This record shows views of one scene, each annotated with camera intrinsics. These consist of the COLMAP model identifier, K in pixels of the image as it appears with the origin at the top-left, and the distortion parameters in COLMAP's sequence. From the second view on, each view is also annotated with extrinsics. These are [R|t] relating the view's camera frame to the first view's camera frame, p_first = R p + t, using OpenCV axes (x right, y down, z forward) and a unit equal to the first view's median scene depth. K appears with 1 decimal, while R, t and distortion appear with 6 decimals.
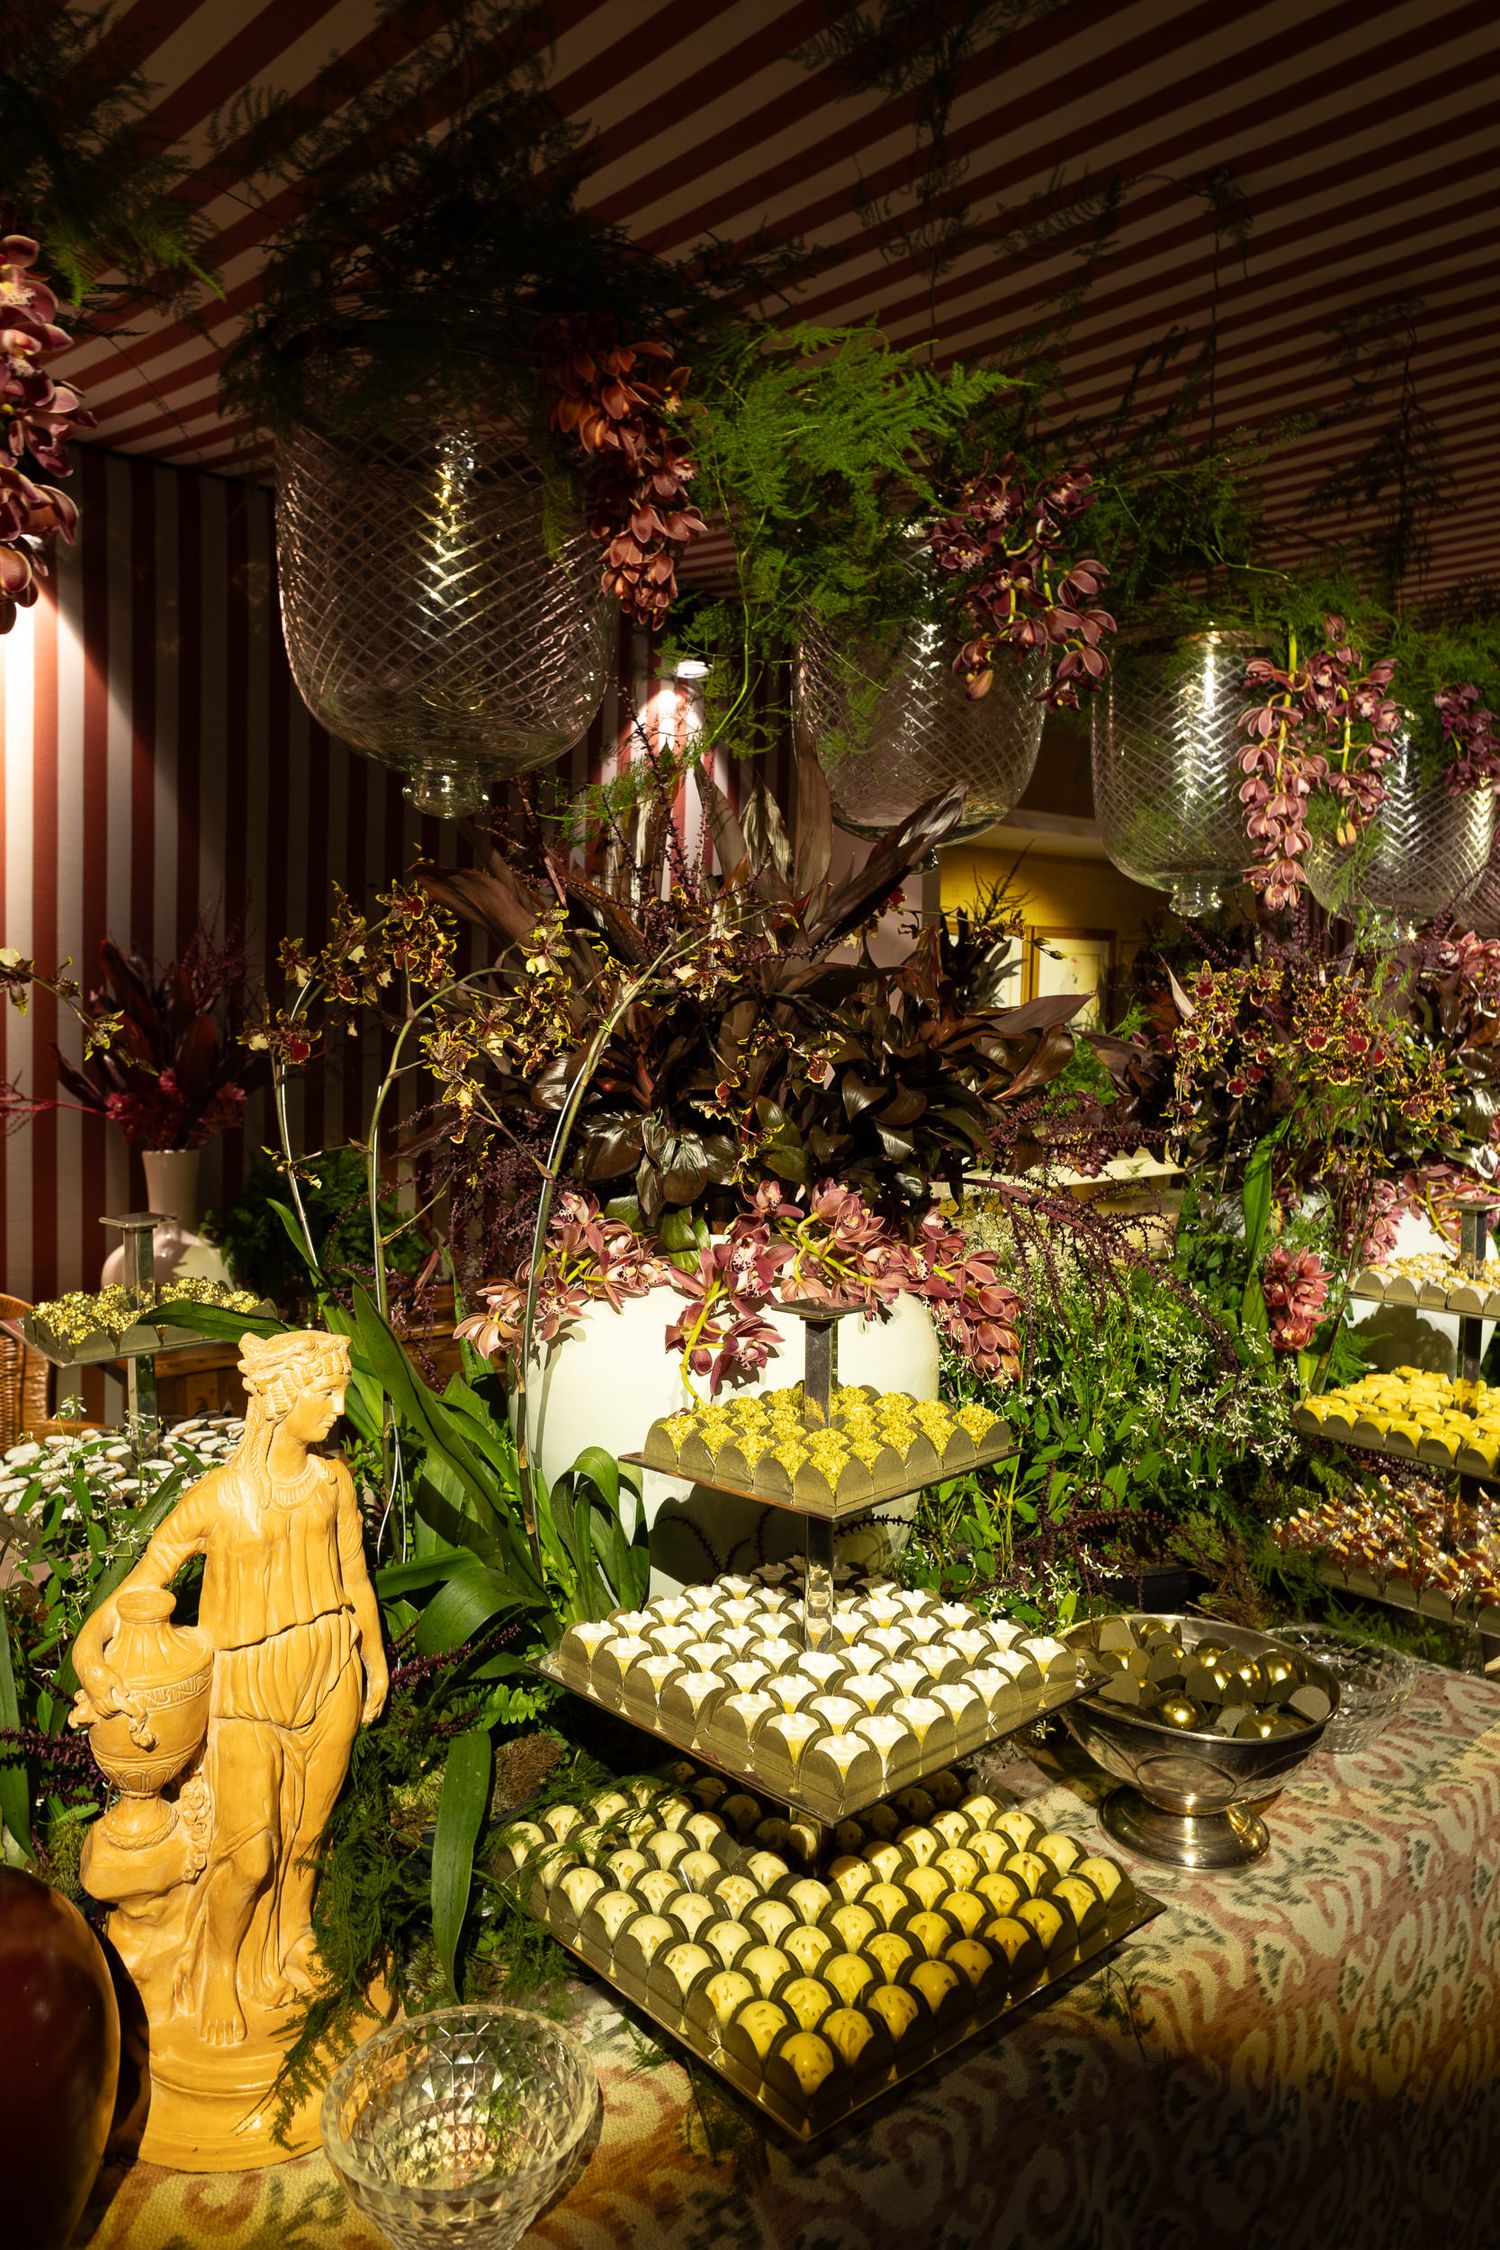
lens RADIAL K [[1543.6, 0, 755.6], [0, 1543.6, 1108.5], [0, 0, 1]] dist [-0.000487, -0.004658]
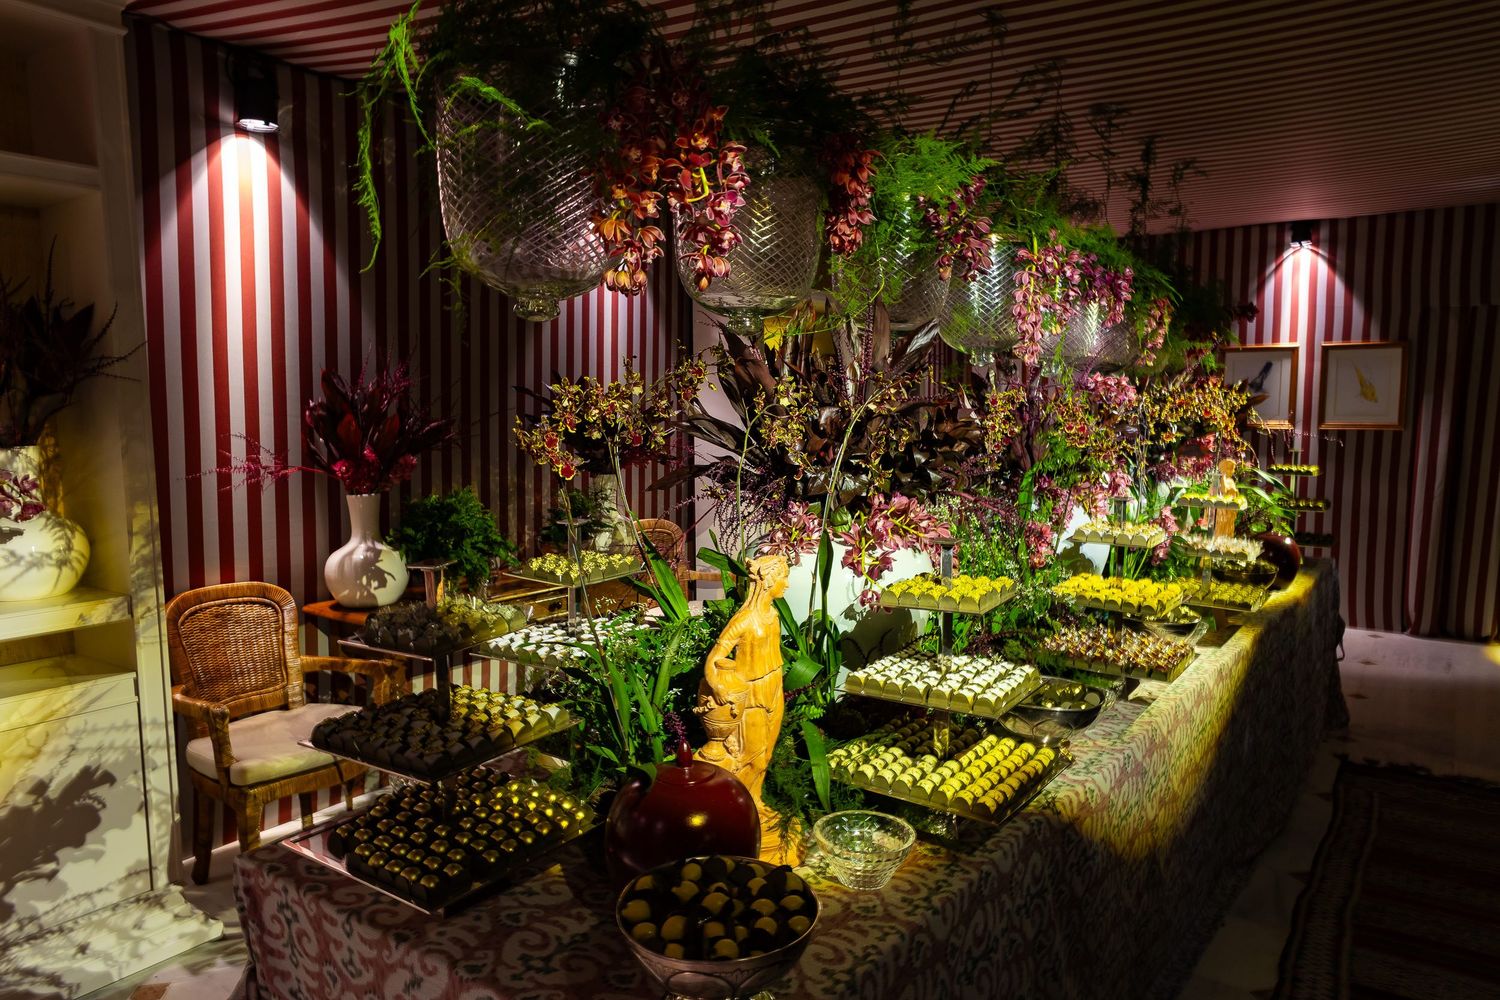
lens RADIAL K [[1083.1, 0, 746.4], [0, 1083.1, 502.3], [0, 0, 1]] dist [0.014167, -0.017810]
pose [[0.970123, -0.029249, 0.240845, -0.523123], [0.019659, 0.998919, 0.042124, -0.010984], [-0.241817, -0.036131, 0.969649, -0.480087]]
